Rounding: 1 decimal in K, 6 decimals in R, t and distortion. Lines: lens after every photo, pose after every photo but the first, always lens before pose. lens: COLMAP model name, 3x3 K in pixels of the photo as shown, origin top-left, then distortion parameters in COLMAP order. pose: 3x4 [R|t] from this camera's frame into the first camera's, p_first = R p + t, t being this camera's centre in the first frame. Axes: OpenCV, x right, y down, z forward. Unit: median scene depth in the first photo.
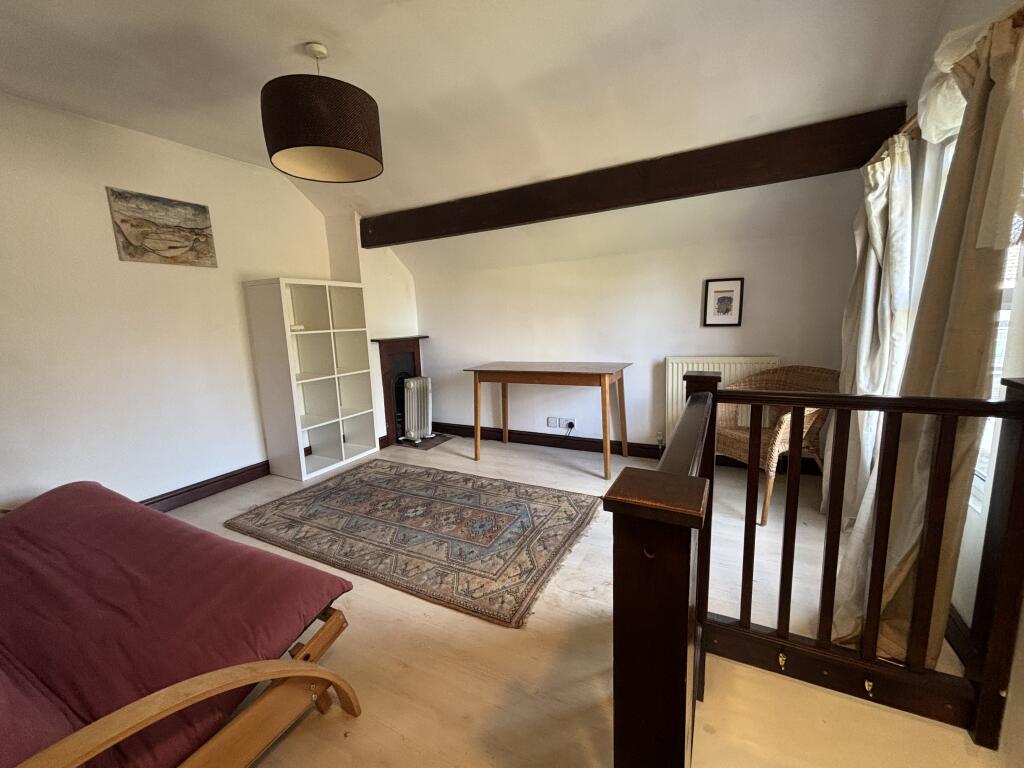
lens RADIAL K [[412.4, 0, 514.3], [0, 412.4, 381.8], [0, 0, 1]] dist [0.002228, 0.000074]
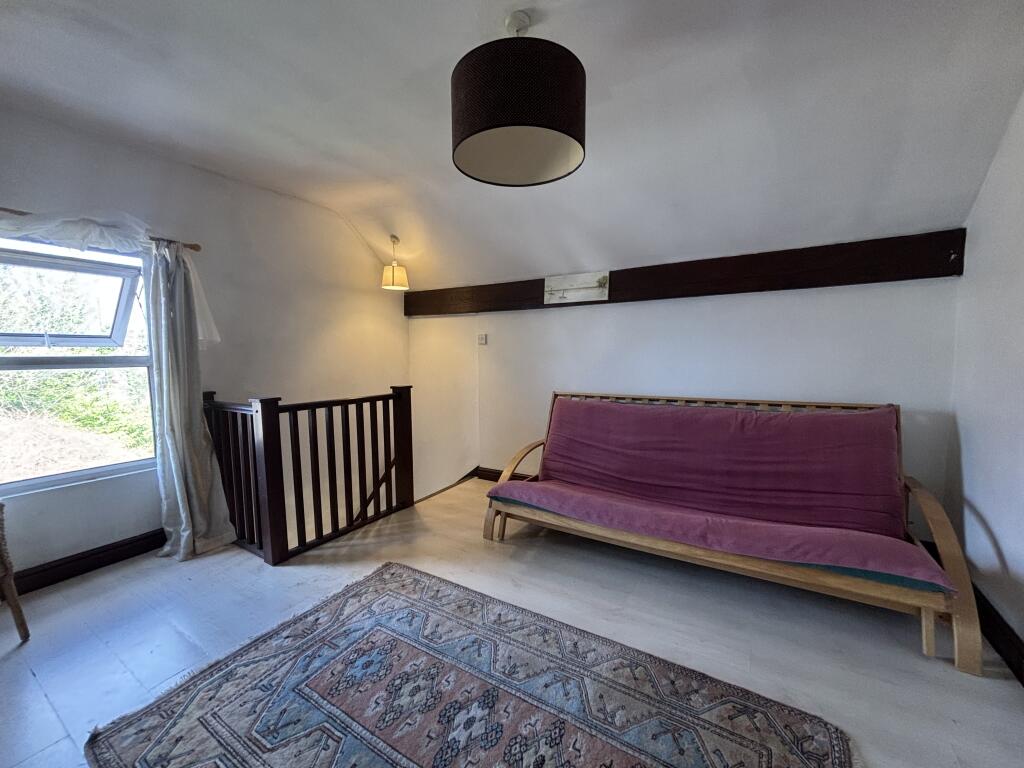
lens RADIAL K [[412.4, 0, 510.6], [0, 412.4, 382.9], [0, 0, 1]] dist [0.002228, 0.000074]
pose [[-0.996102, 0.039101, 0.079066, -0.419392], [0.056602, 0.970830, 0.232993, -0.264843], [-0.067649, 0.236560, -0.969259, 1.678818]]
